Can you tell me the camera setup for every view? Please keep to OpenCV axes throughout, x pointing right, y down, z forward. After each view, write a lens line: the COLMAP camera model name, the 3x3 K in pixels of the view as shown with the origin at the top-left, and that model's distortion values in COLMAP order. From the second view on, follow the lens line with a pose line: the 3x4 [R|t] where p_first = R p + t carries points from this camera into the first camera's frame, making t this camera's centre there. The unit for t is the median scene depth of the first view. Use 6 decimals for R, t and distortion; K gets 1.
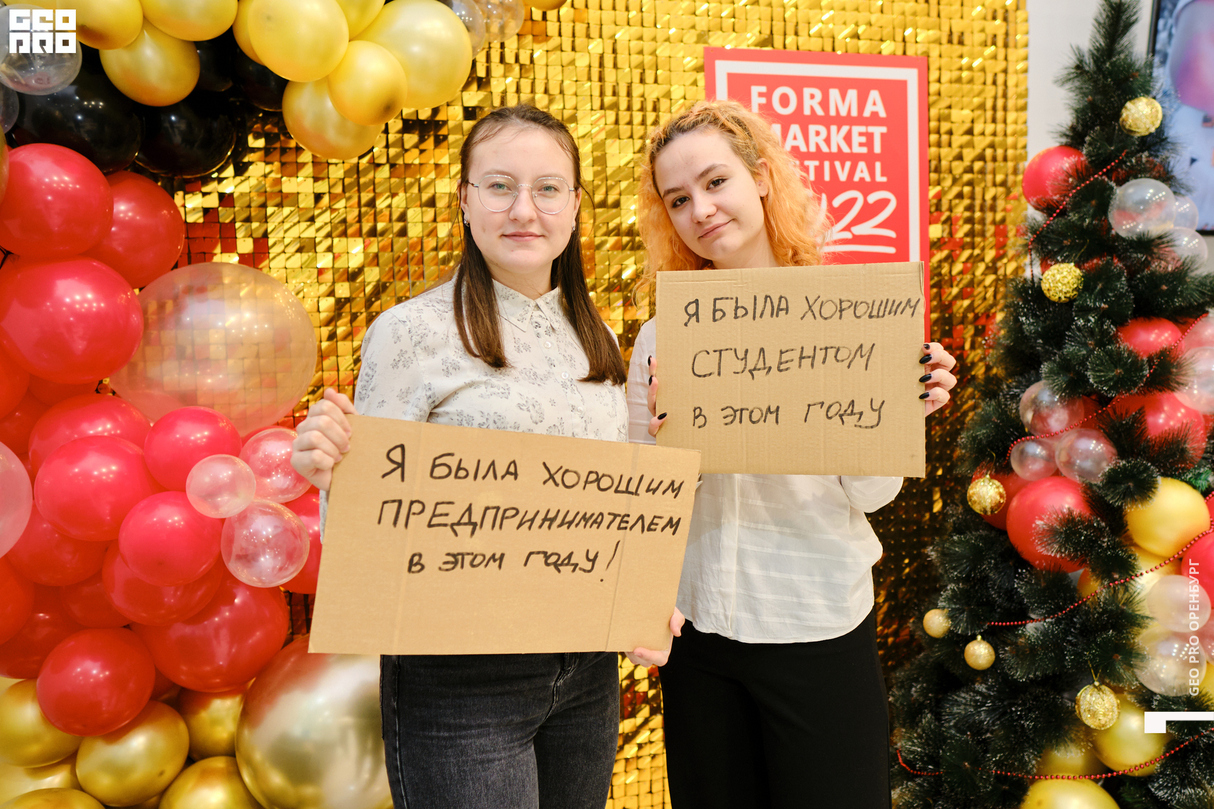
lens RADIAL K [[880.8, 0, 632.4], [0, 880.8, 394.7], [0, 0, 1]] dist [0.000760, -0.001550]
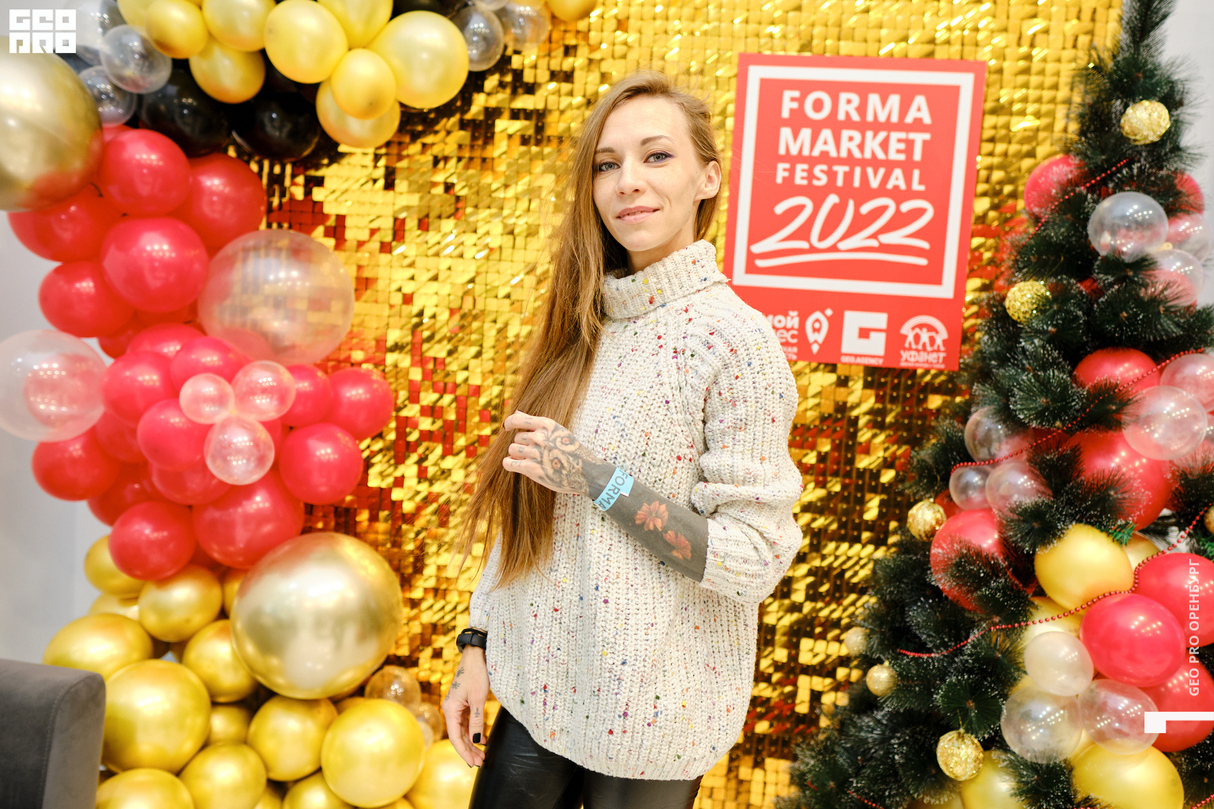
lens RADIAL K [[844.0, 0, 632.0], [0, 844.0, 393.9], [0, 0, 1]] dist [-0.001911, 0.000799]
pose [[0.937652, 0.117713, -0.327037, 0.337635], [-0.118467, 0.992800, 0.017688, 0.000945], [0.326764, 0.022158, 0.944846, 0.029096]]
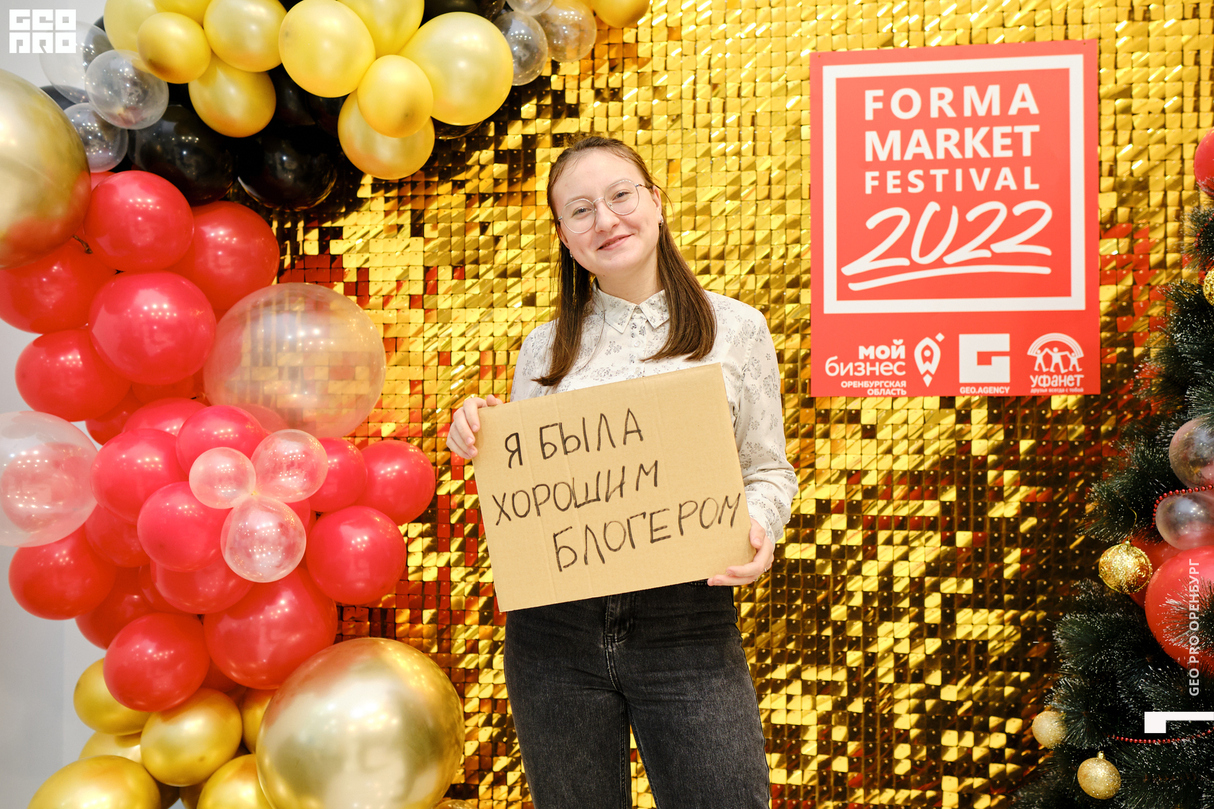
lens RADIAL K [[859.5, 0, 627.3], [0, 859.5, 412.1], [0, 0, 1]] dist [0.000755, -0.001099]
pose [[0.941893, 0.025552, -0.334941, 0.212429], [-0.051201, 0.996373, -0.067971, 0.046640], [0.331989, 0.081171, 0.939784, 0.130761]]
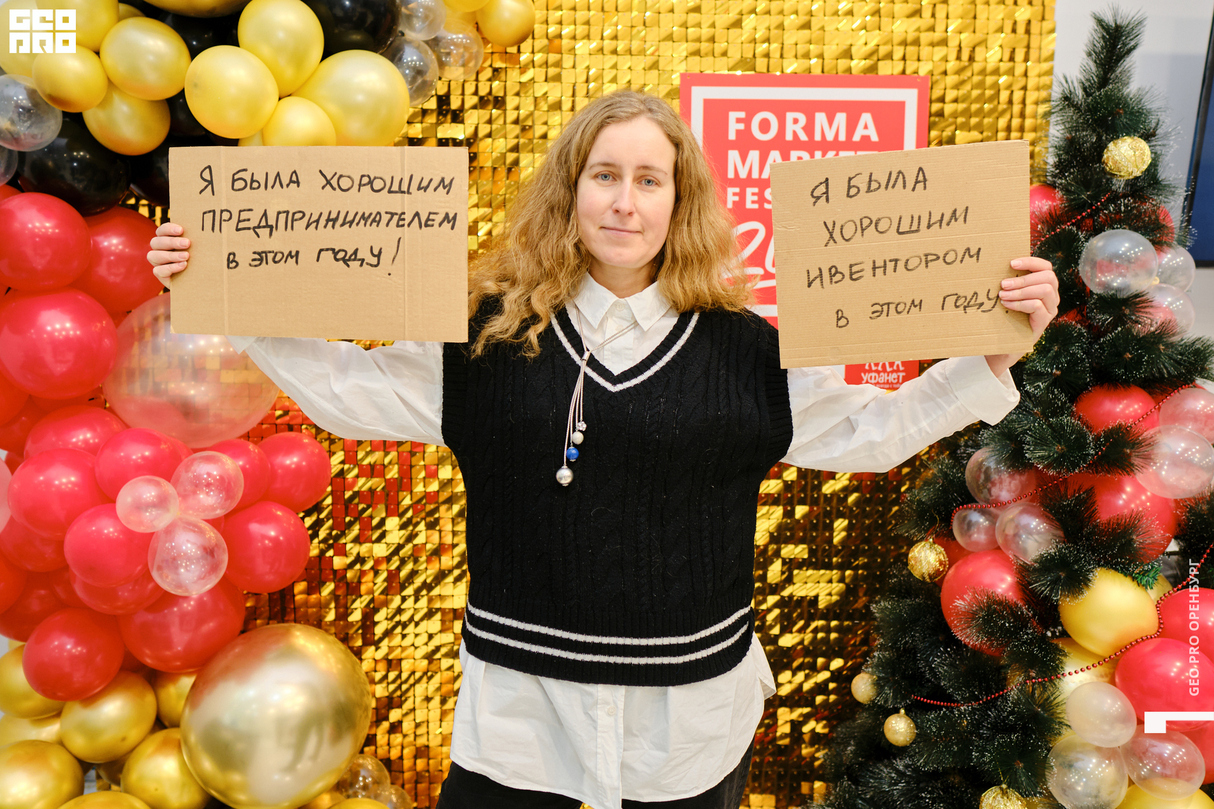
lens RADIAL K [[864.6, 0, 587.2], [0, 864.6, 377.6], [0, 0, 1]] dist [0.000612, -0.002510]
pose [[0.977645, 0.054385, -0.203108, 0.196100], [-0.049735, 0.998372, 0.027932, -0.076767], [0.204296, -0.017206, 0.978758, 0.024937]]
